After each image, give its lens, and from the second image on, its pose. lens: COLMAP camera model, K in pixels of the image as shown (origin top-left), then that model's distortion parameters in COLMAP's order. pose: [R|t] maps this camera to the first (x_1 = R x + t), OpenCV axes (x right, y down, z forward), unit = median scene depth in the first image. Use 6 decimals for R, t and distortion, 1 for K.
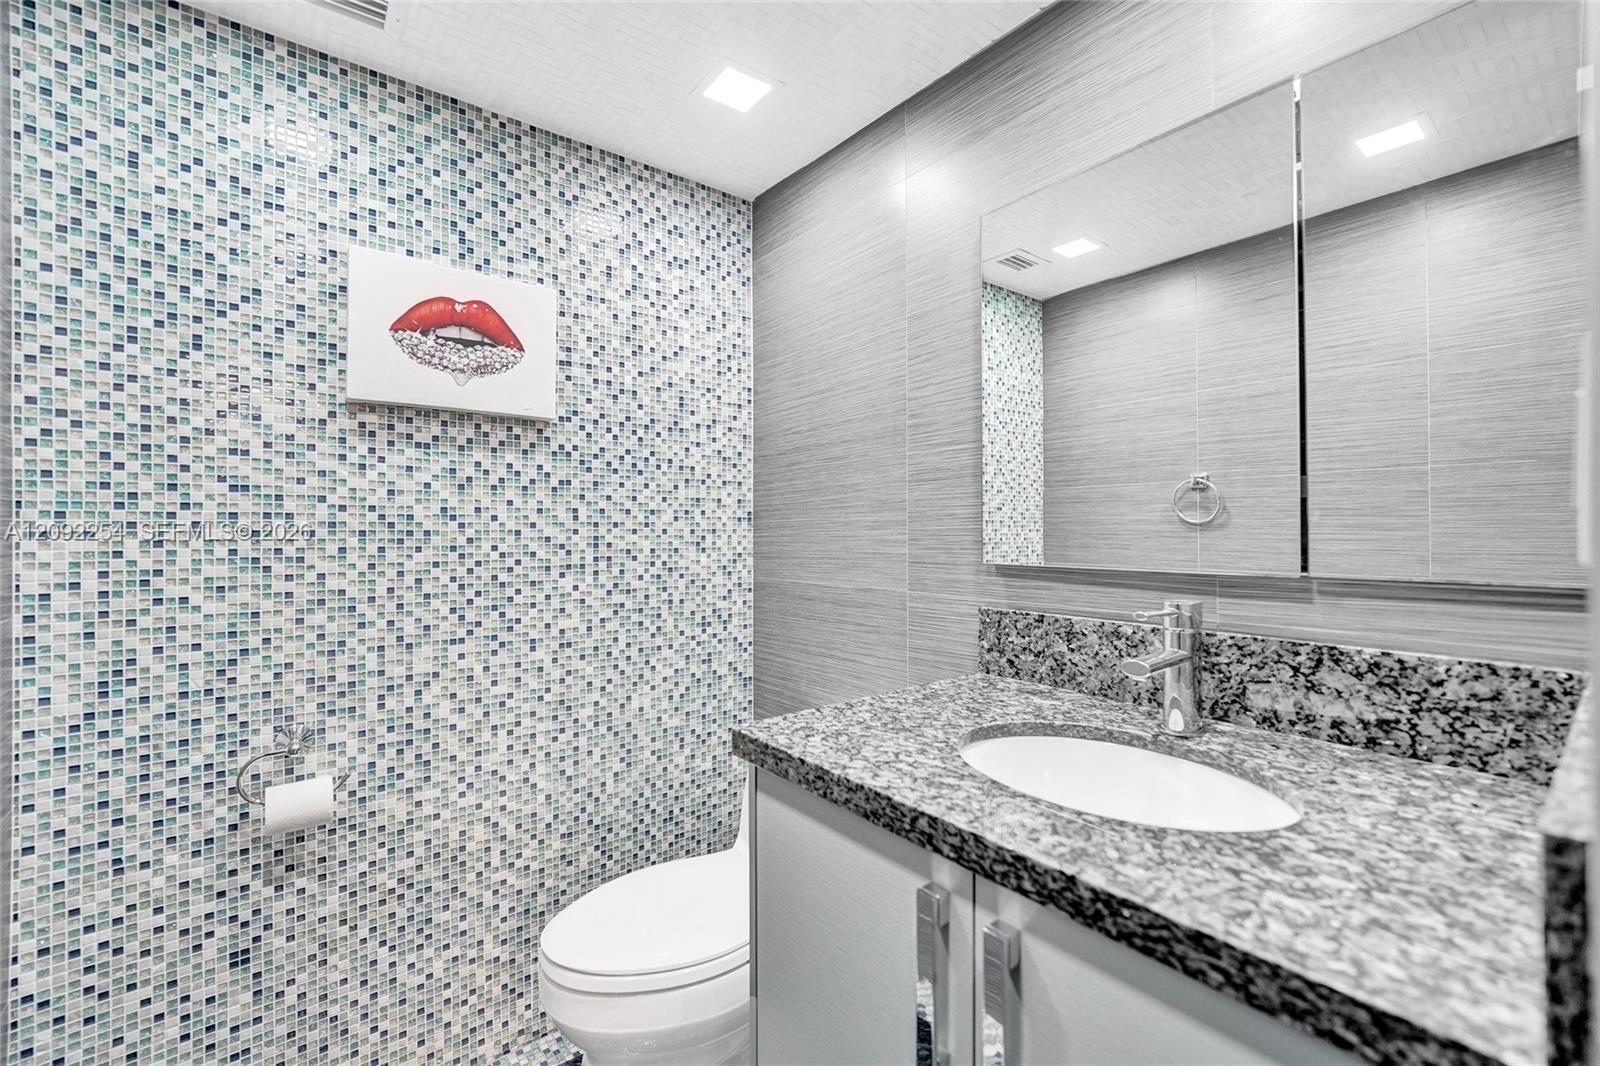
lens RADIAL K [[677.7, 0, 798.6], [0, 677.7, 533.5], [0, 0, 1]] dist [-0.011166, 0.003244]
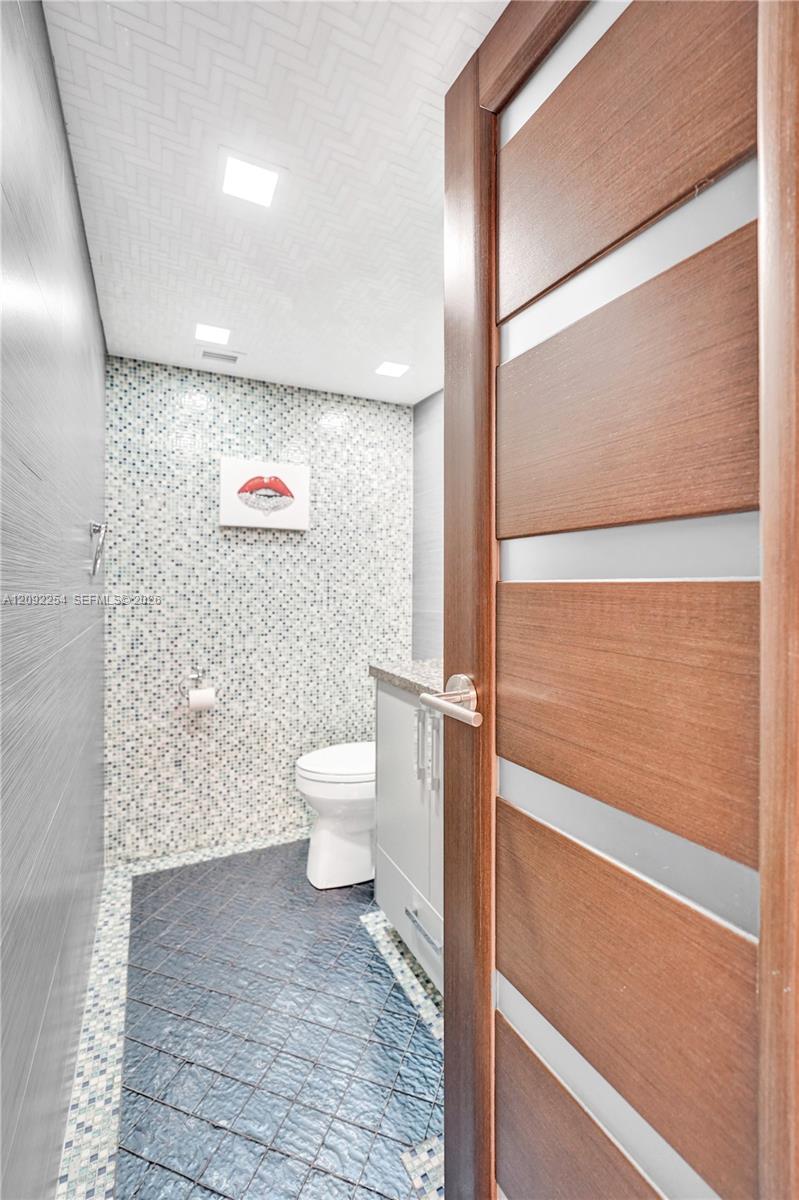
lens RADIAL K [[508.3, 0, 401.2], [0, 508.3, 591.2], [0, 0, 1]] dist [-0.011166, 0.003244]
pose [[0.979788, 0.009977, -0.199788, 0.255206], [-0.008207, 0.999919, 0.009690, 0.001658], [0.199869, -0.007854, 0.979791, -0.518580]]
